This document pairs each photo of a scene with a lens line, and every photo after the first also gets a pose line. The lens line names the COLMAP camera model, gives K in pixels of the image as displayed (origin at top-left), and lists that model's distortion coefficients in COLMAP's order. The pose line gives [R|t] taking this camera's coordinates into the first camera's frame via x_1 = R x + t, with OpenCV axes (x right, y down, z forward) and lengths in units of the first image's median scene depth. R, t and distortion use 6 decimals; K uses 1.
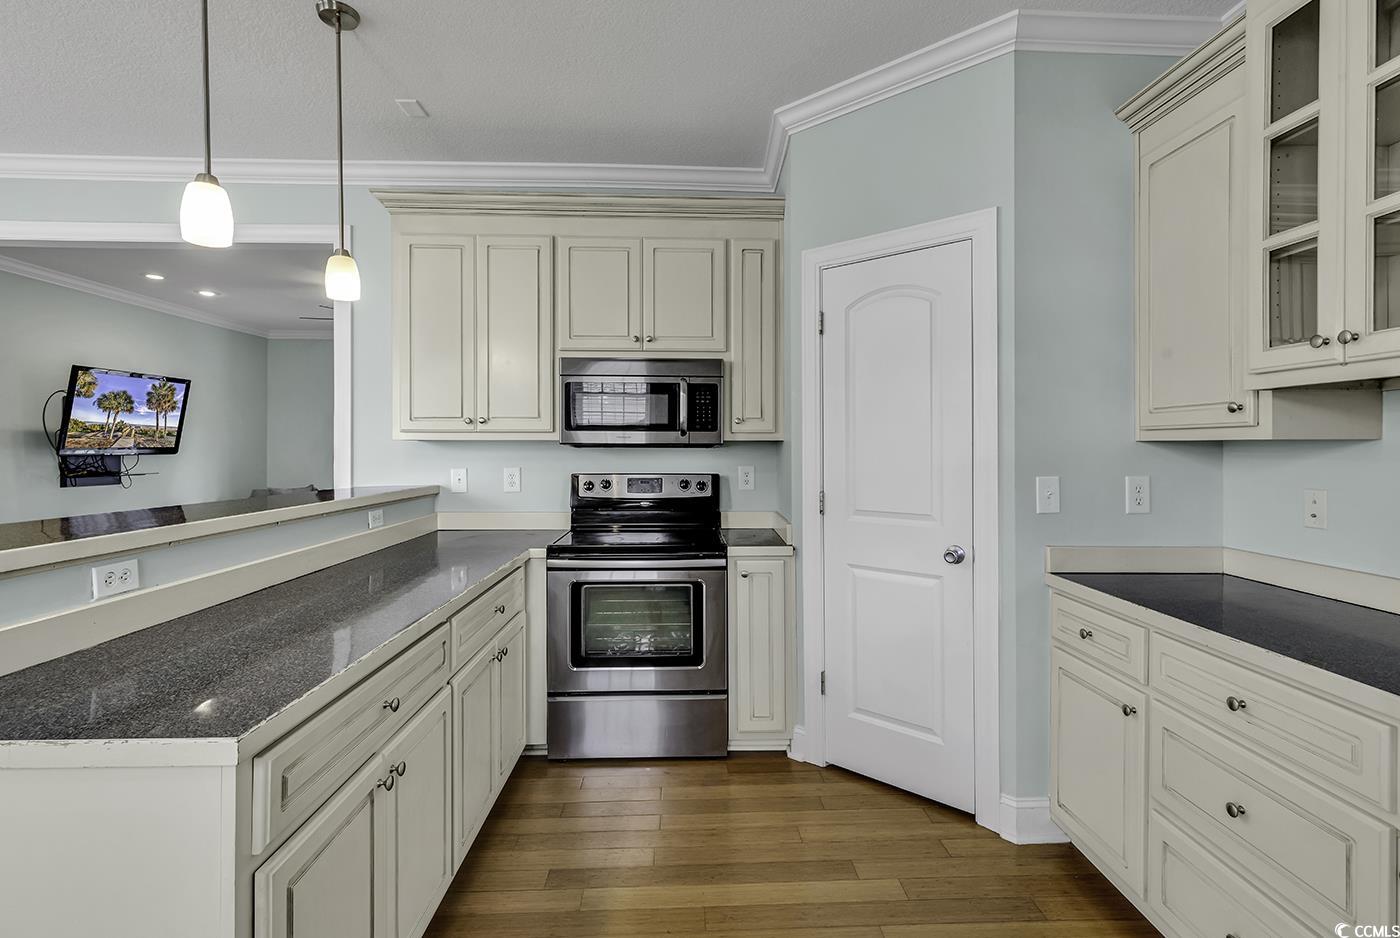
lens RADIAL K [[656.4, 0, 704.0], [0, 656.4, 449.2], [0, 0, 1]] dist [0.002597, 0.000316]
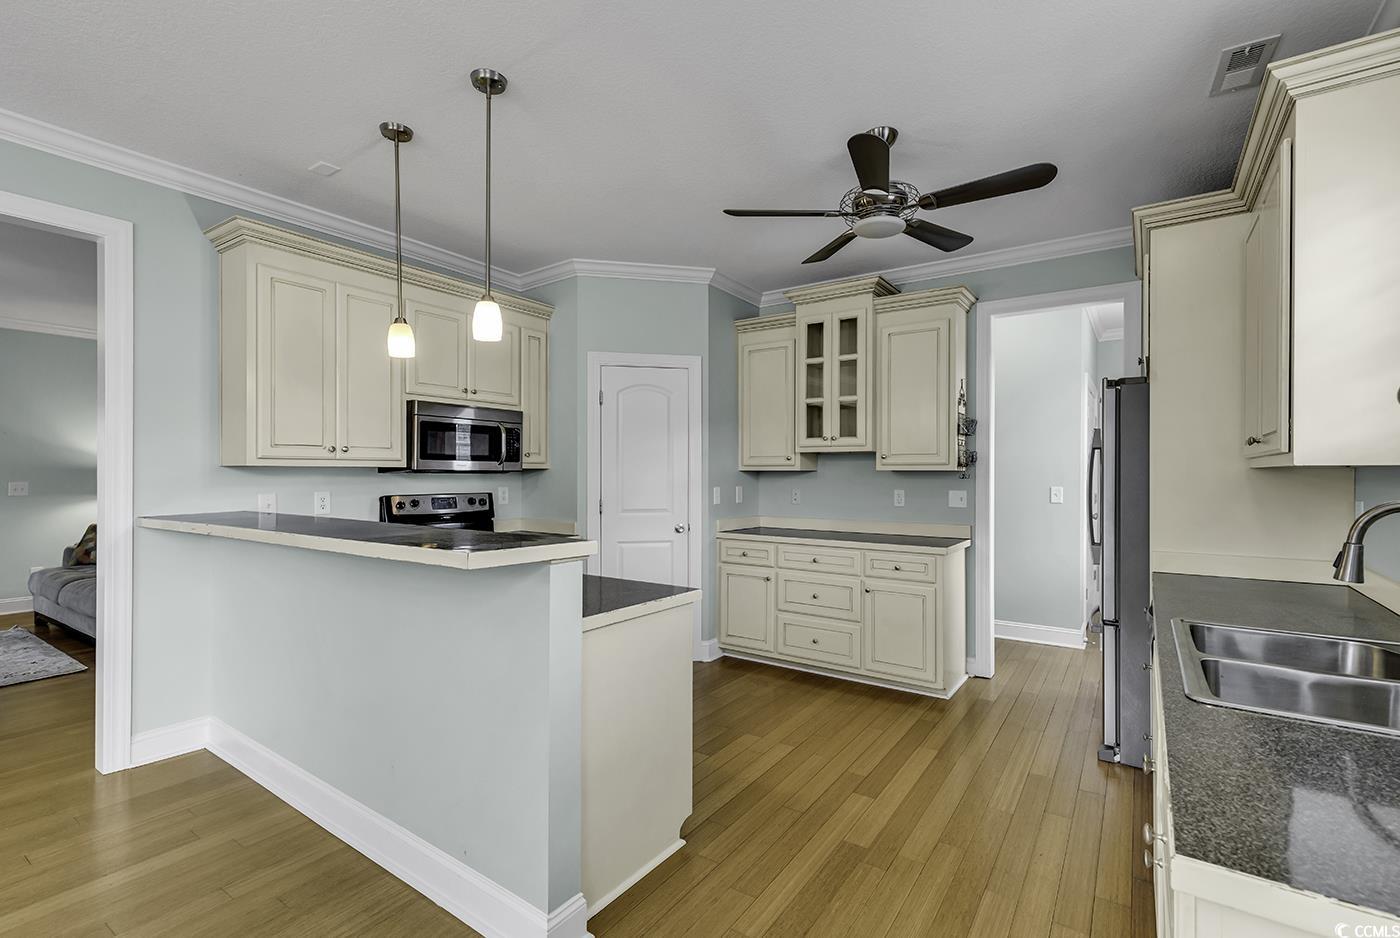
lens RADIAL K [[640.1, 0, 708.1], [0, 640.1, 473.2], [0, 0, 1]] dist [0.016905, -0.000539]
pose [[0.591808, 0.001283, 0.806078, -0.858602], [0.001391, 0.999996, -0.002613, 0.001384], [-0.806078, 0.002668, 0.591803, -0.151821]]
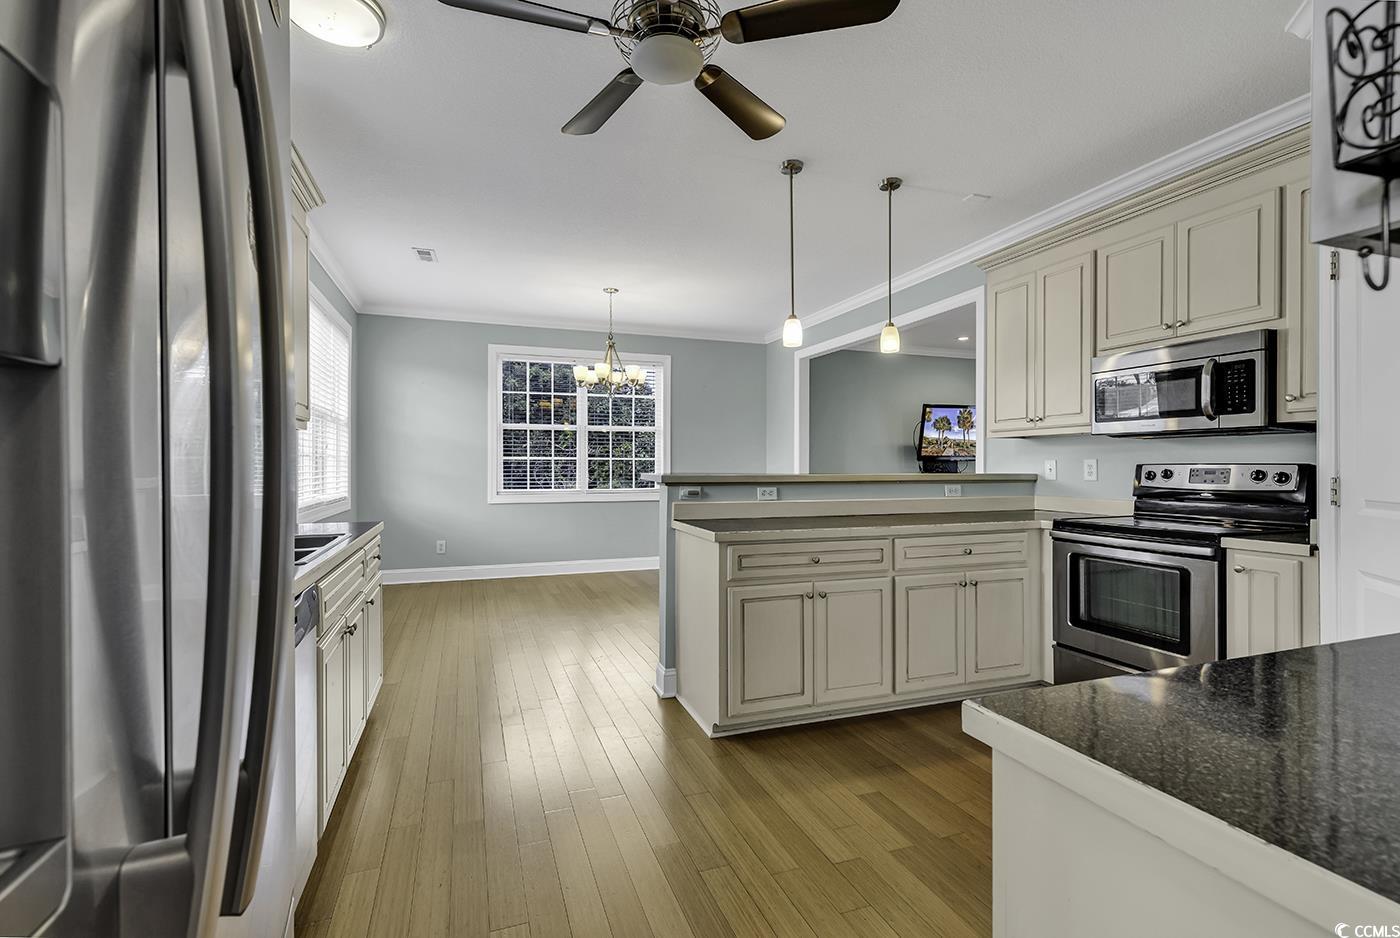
lens RADIAL K [[640.1, 0, 708.1], [0, 640.1, 473.2], [0, 0, 1]] dist [0.016905, -0.000539]
pose [[0.319068, 0.012148, -0.947654, 0.613654], [-0.002054, 0.999924, 0.012126, 0.045111], [0.947730, -0.001923, 0.319068, 0.022191]]
